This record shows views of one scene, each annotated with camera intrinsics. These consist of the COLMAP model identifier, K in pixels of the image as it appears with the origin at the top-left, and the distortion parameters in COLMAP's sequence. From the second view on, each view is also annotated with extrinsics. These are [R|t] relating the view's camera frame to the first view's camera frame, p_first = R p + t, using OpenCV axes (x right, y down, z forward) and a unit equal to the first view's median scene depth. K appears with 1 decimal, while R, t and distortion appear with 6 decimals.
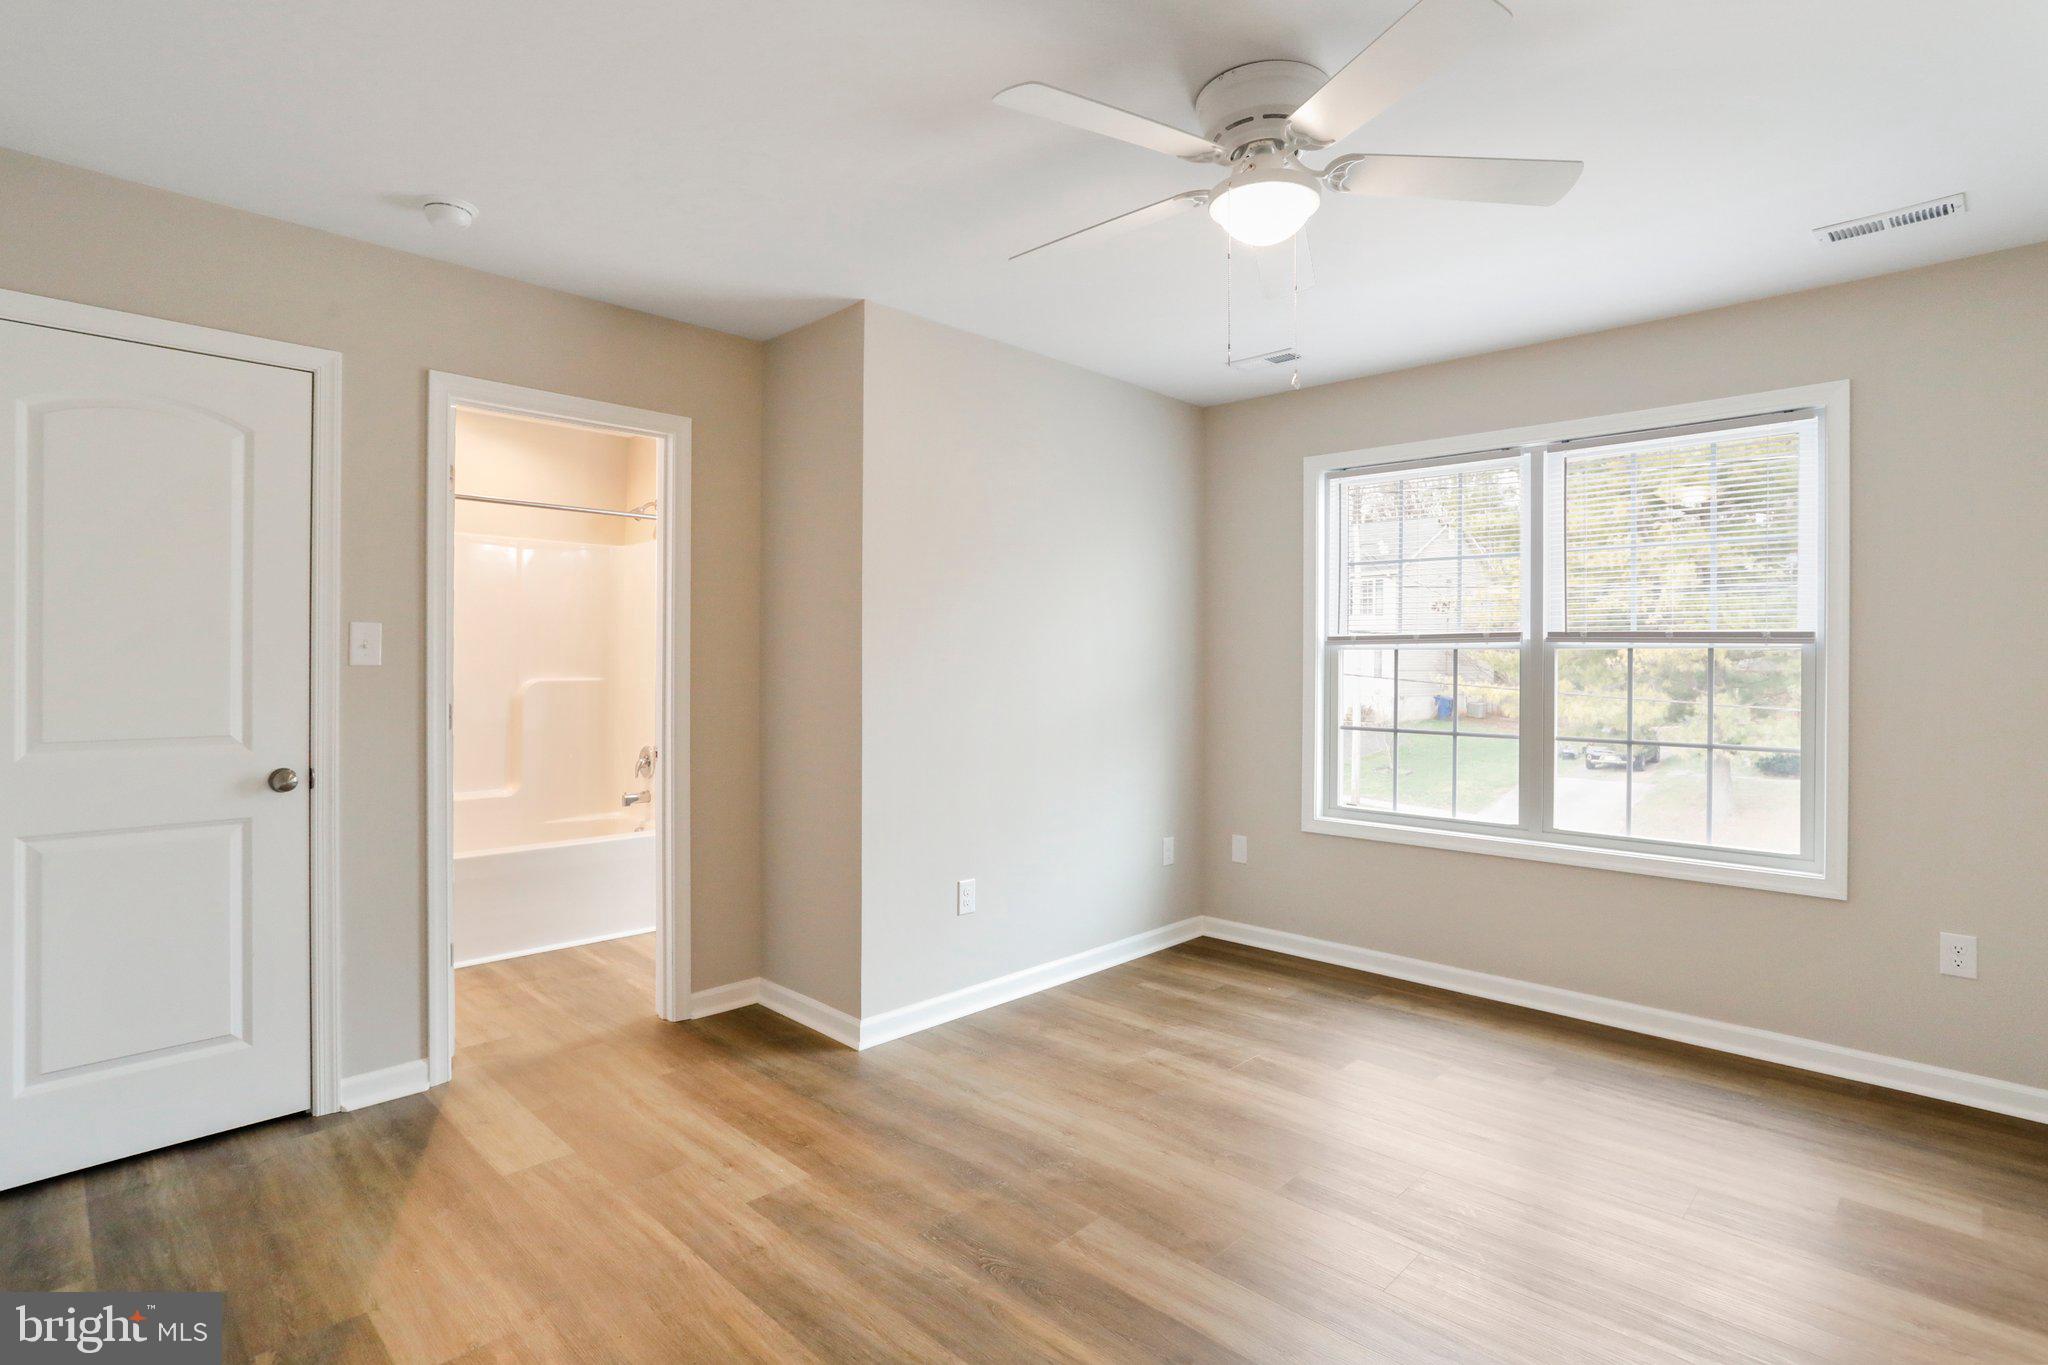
lens RADIAL K [[985.7, 0, 1029.9], [0, 985.7, 664.2], [0, 0, 1]] dist [-0.046930, 0.016727]
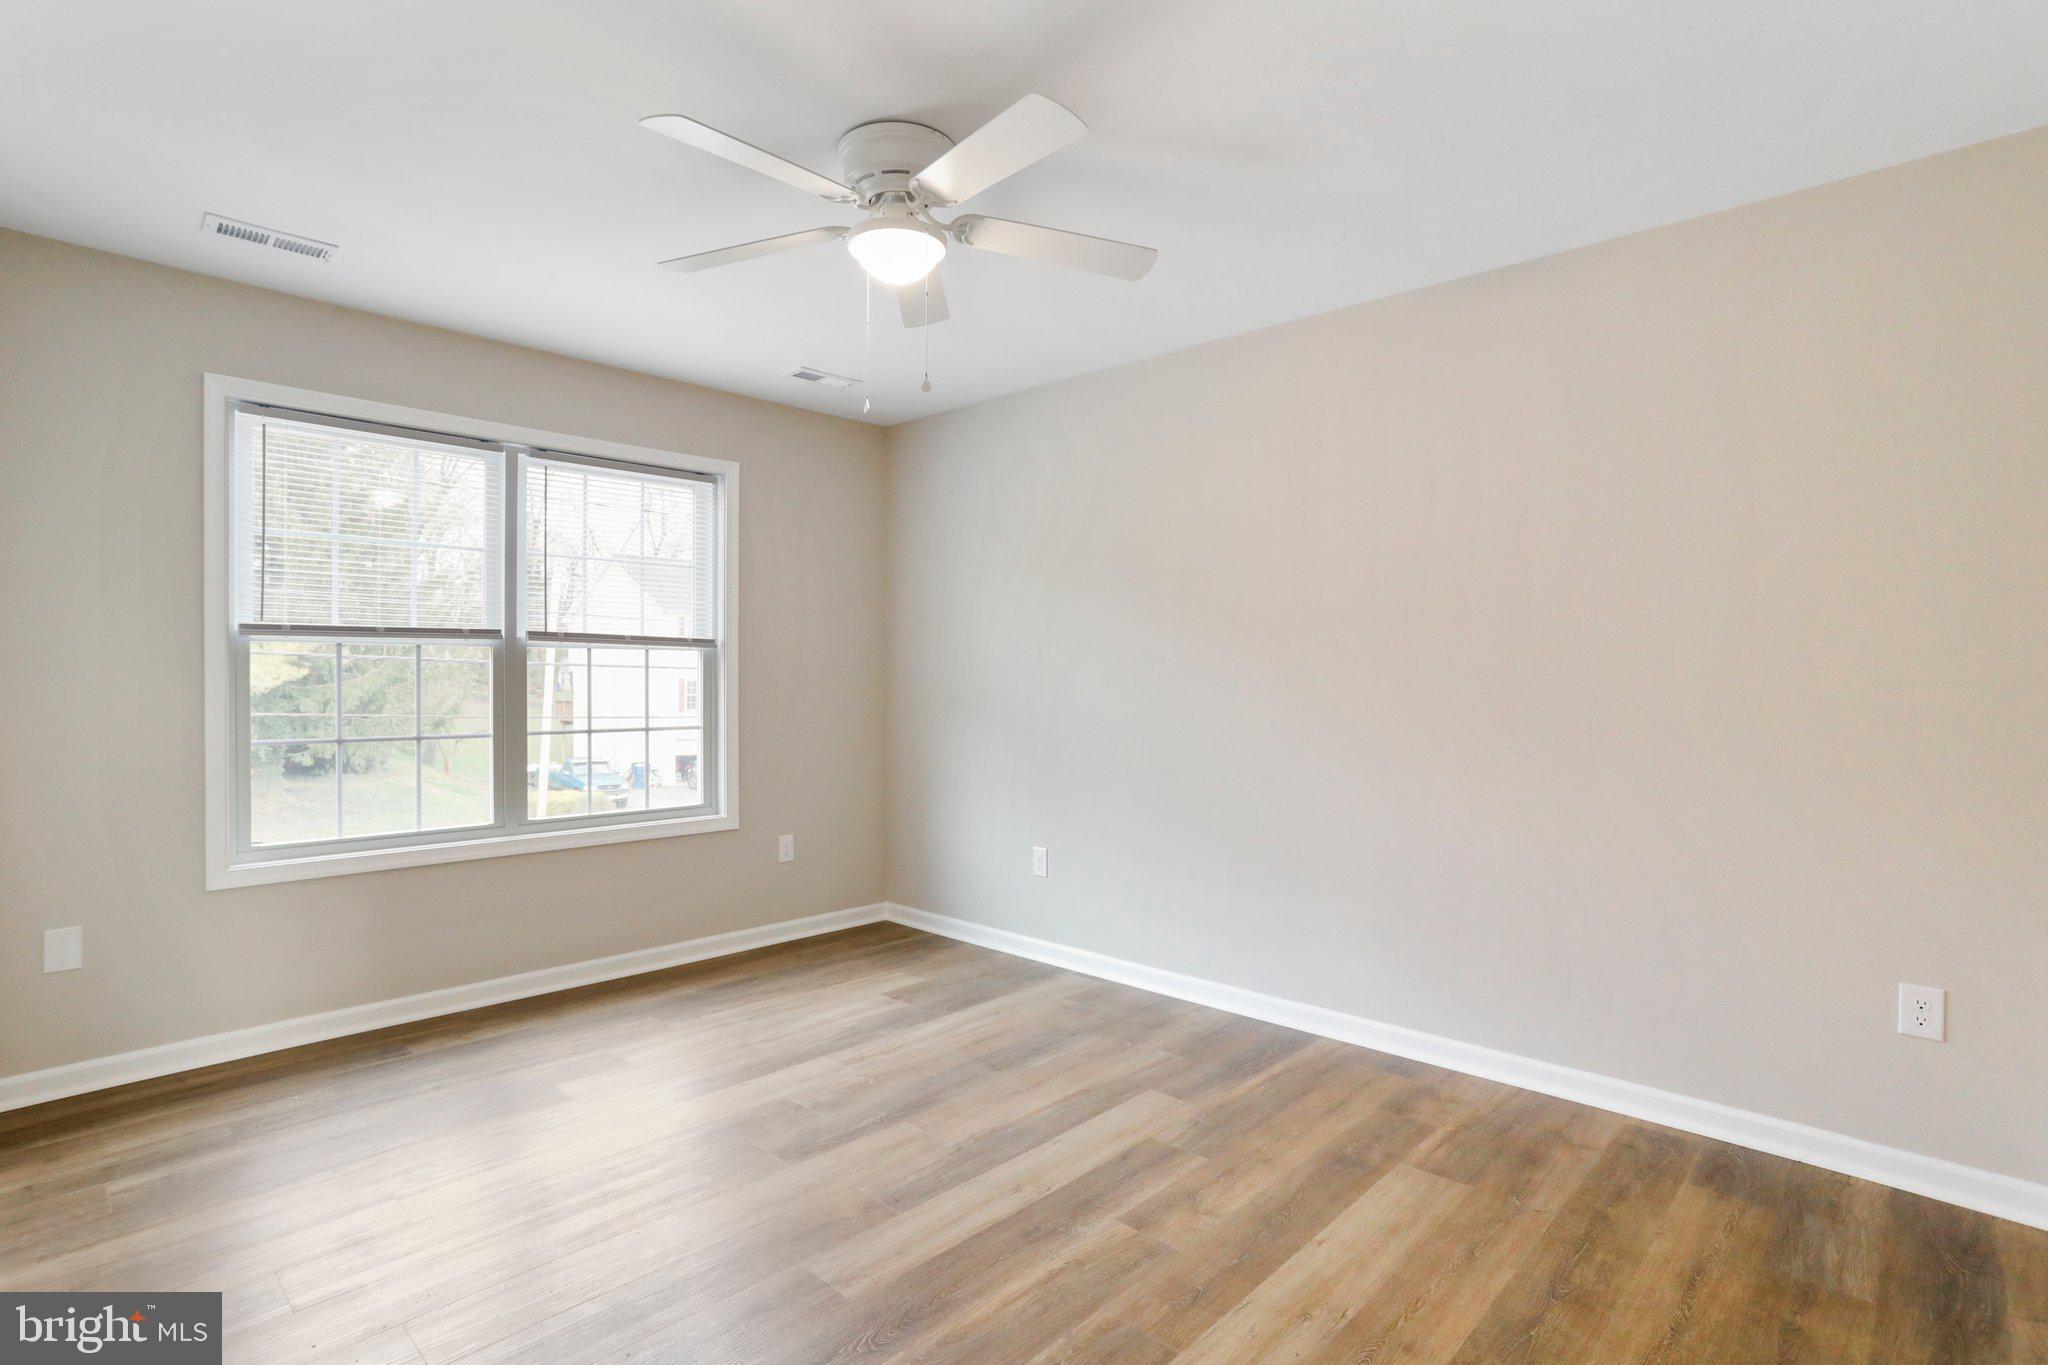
lens RADIAL K [[985.7, 0, 1023.6], [0, 985.7, 677.7], [0, 0, 1]] dist [-0.046930, 0.016727]
pose [[0.005676, -0.015050, 0.999871, -0.827306], [-0.009522, 0.999841, 0.015103, -0.006376], [-0.999939, -0.009607, 0.005532, 0.776405]]
